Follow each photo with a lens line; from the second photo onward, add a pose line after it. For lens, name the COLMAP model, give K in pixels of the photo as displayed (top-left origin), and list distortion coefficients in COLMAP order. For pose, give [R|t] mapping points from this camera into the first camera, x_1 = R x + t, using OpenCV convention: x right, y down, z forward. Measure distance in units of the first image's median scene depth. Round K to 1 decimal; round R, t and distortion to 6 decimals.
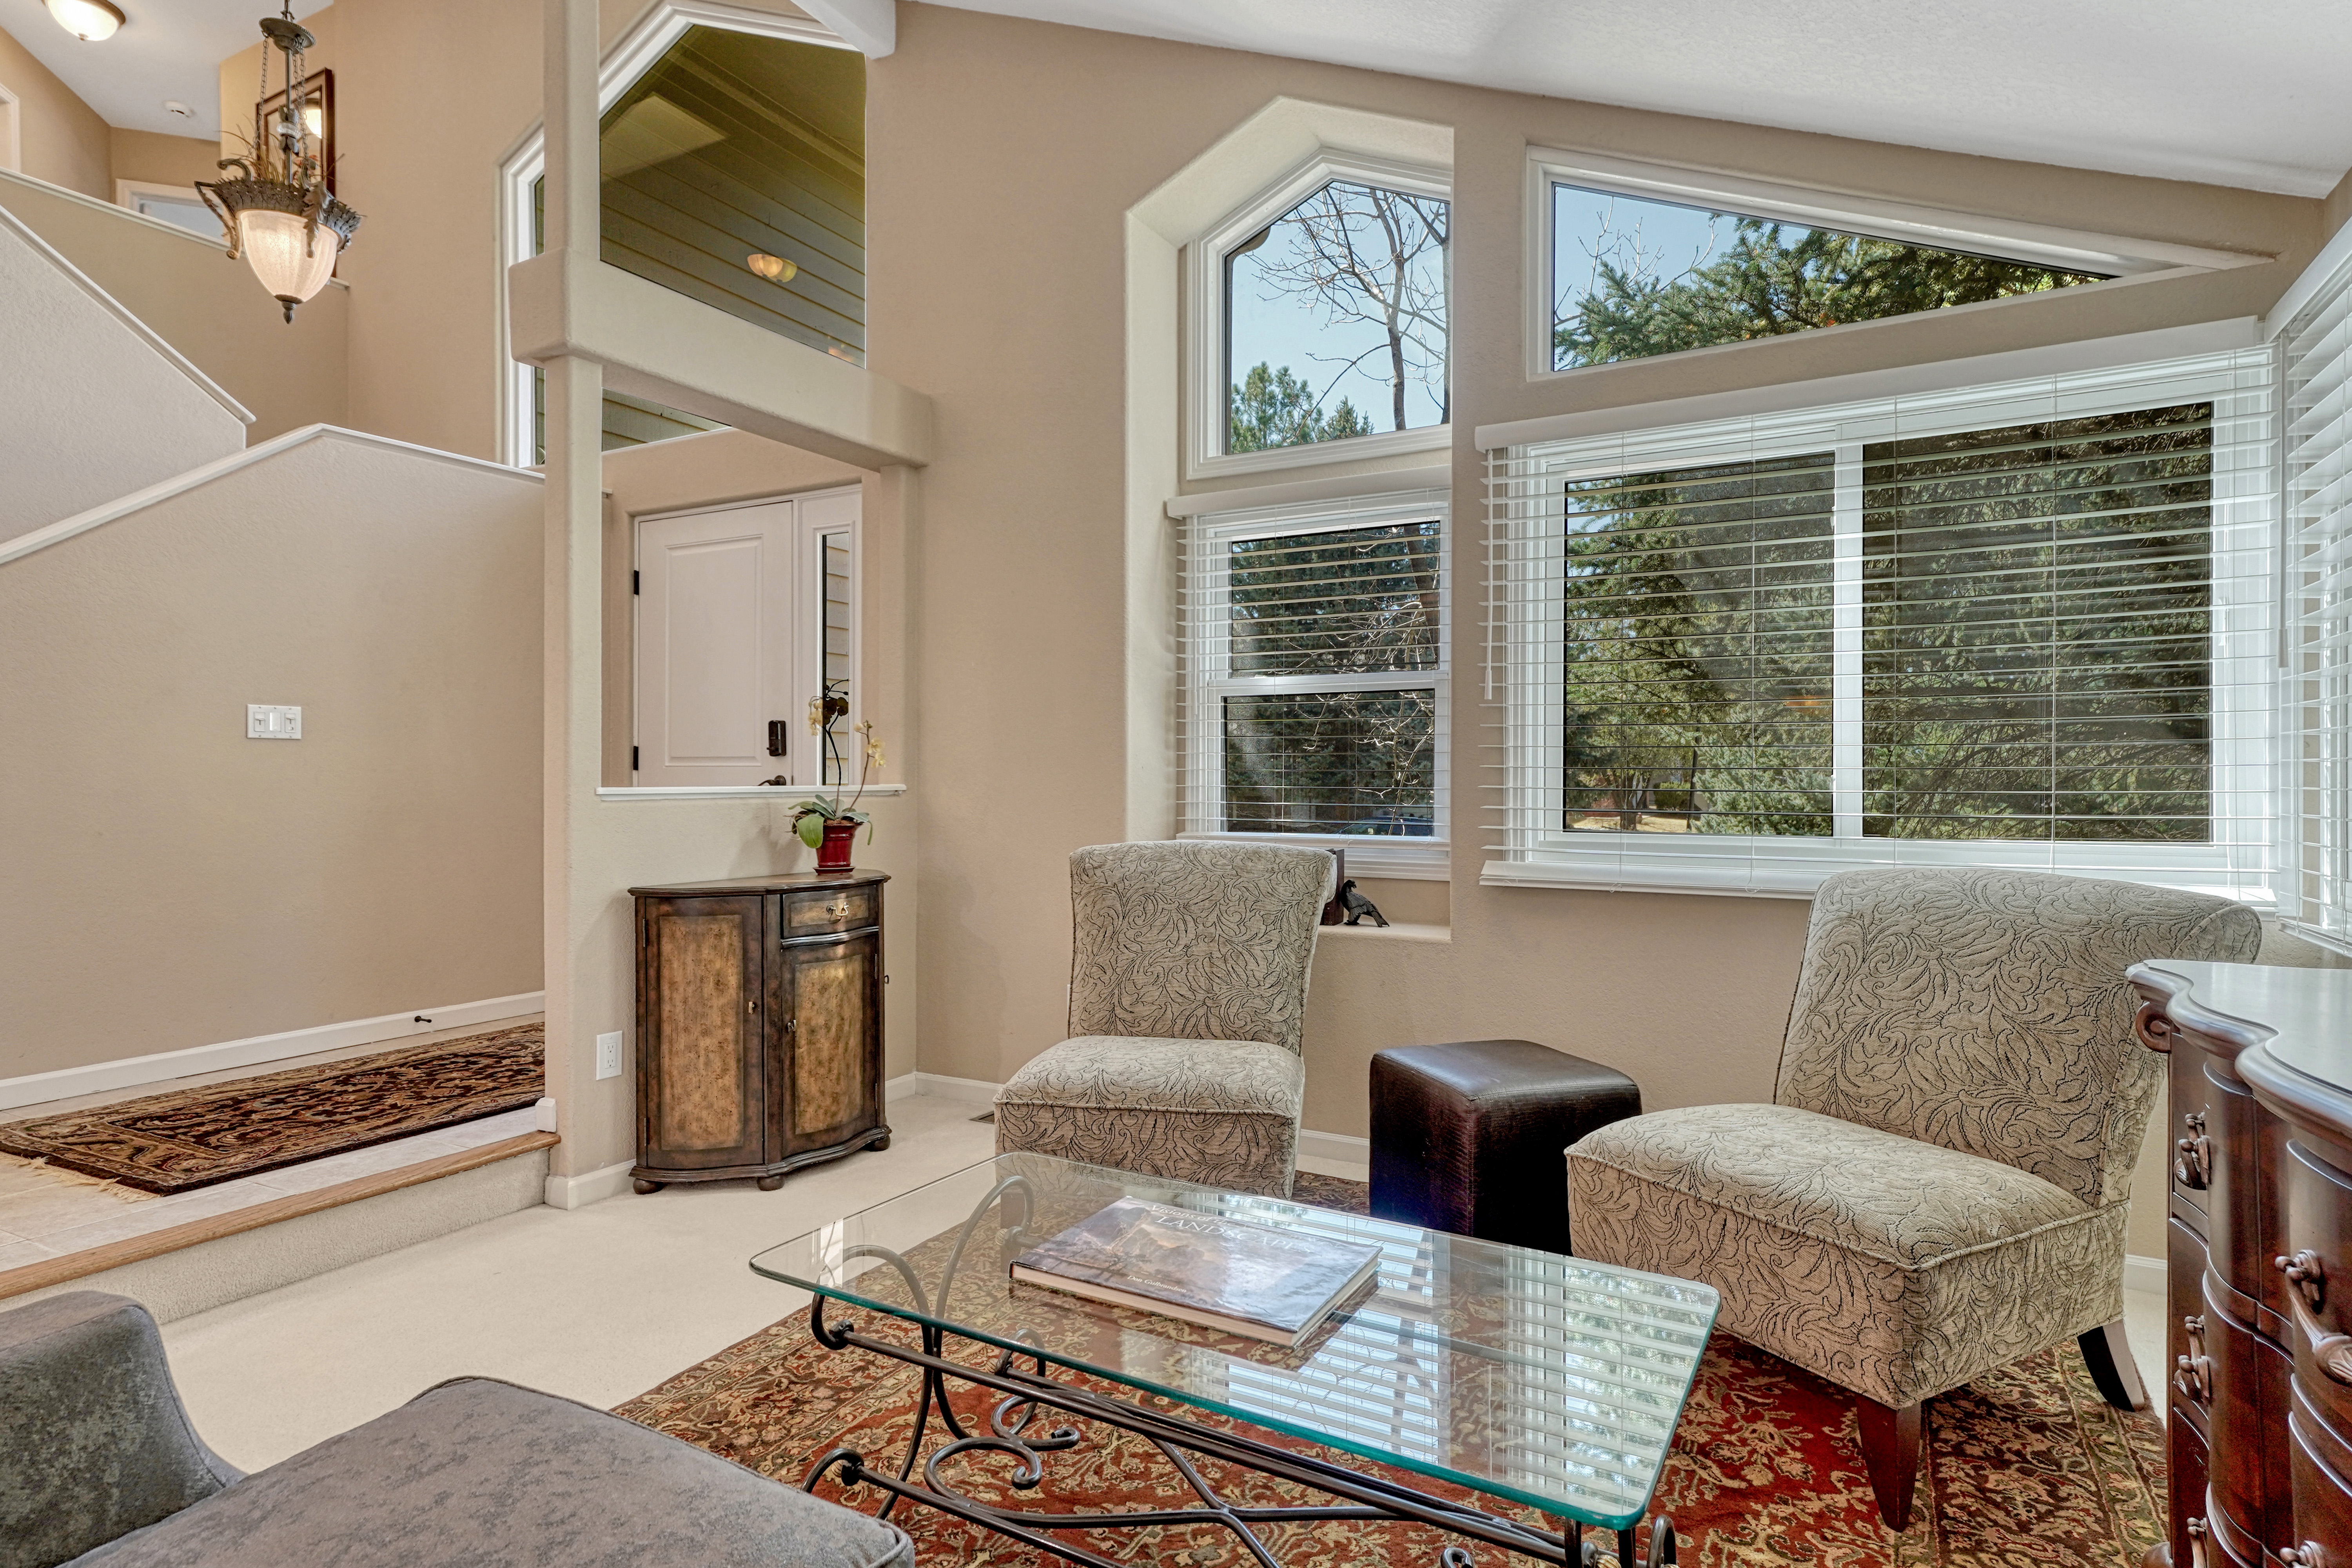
lens RADIAL K [[1262.8, 0, 1176.0], [0, 1262.8, 784.0], [0, 0, 1]] dist [0.001752, 0.000259]
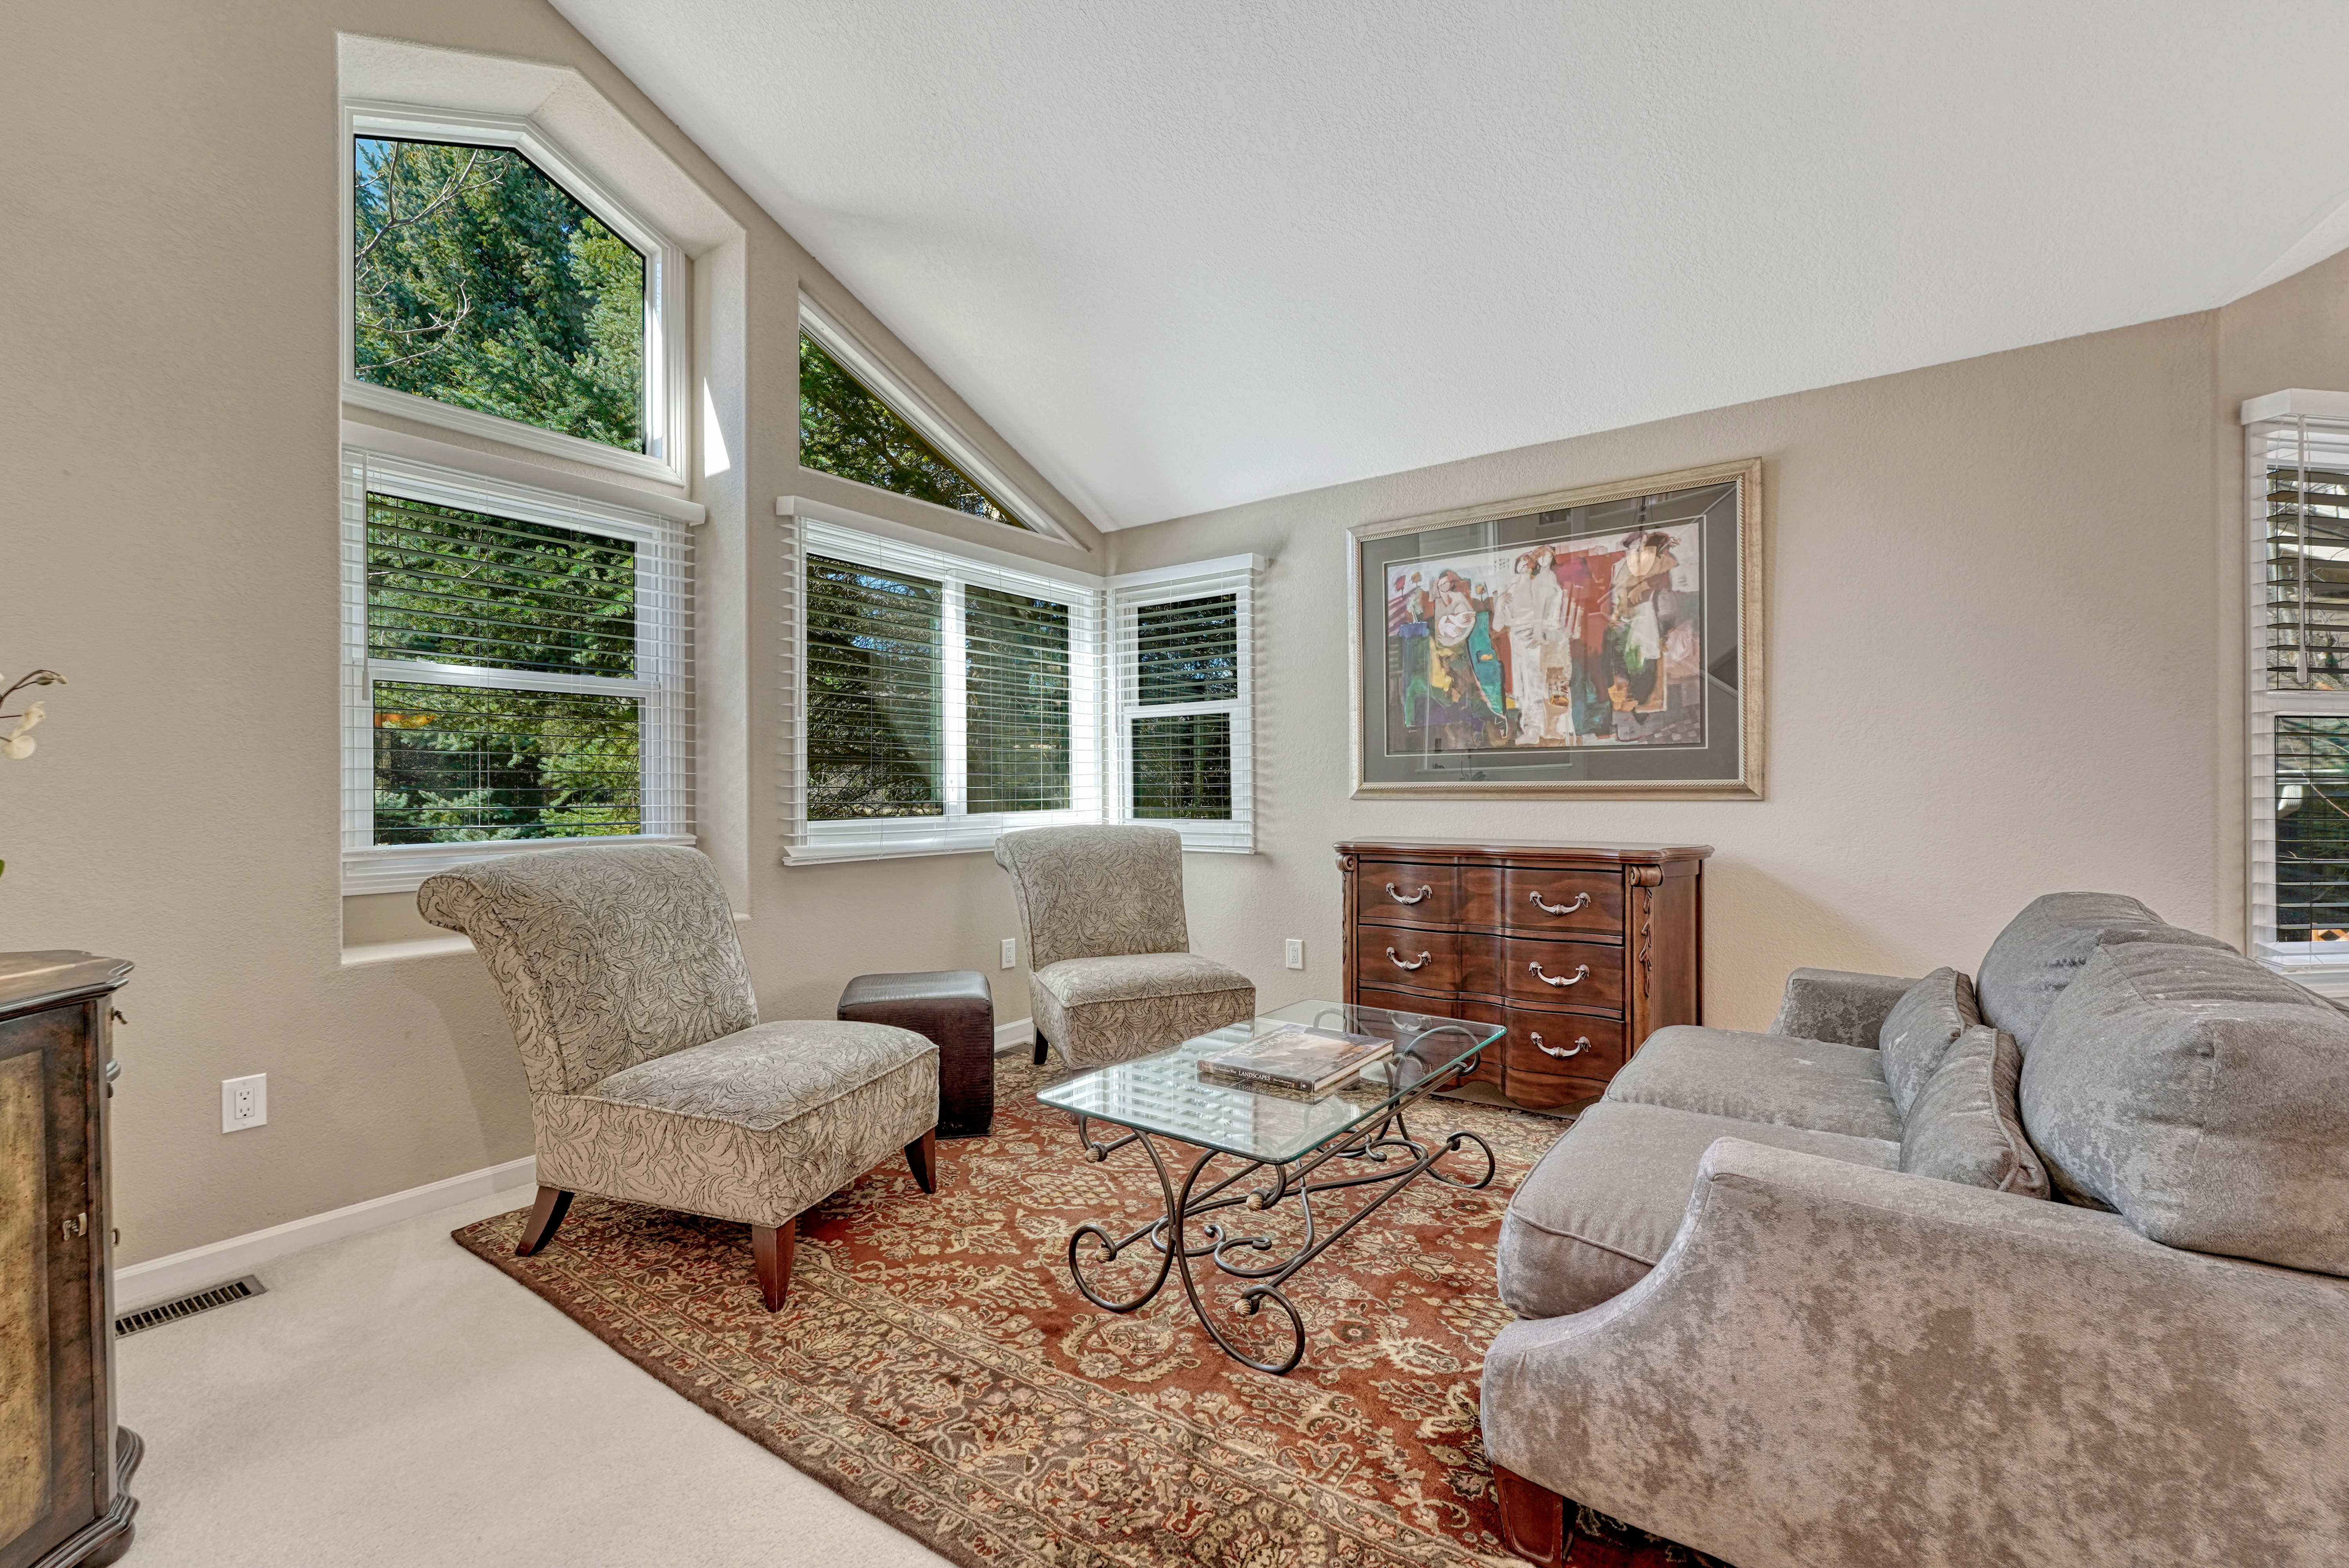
lens RADIAL K [[981.8, 0, 1194.7], [0, 981.8, 786.2], [0, 0, 1]] dist [-0.004220, 0.000760]
pose [[0.097838, -0.005058, 0.995189, -0.799986], [0.006784, 0.999967, 0.004415, 0.000823], [-0.995179, 0.006320, 0.097869, 0.599889]]
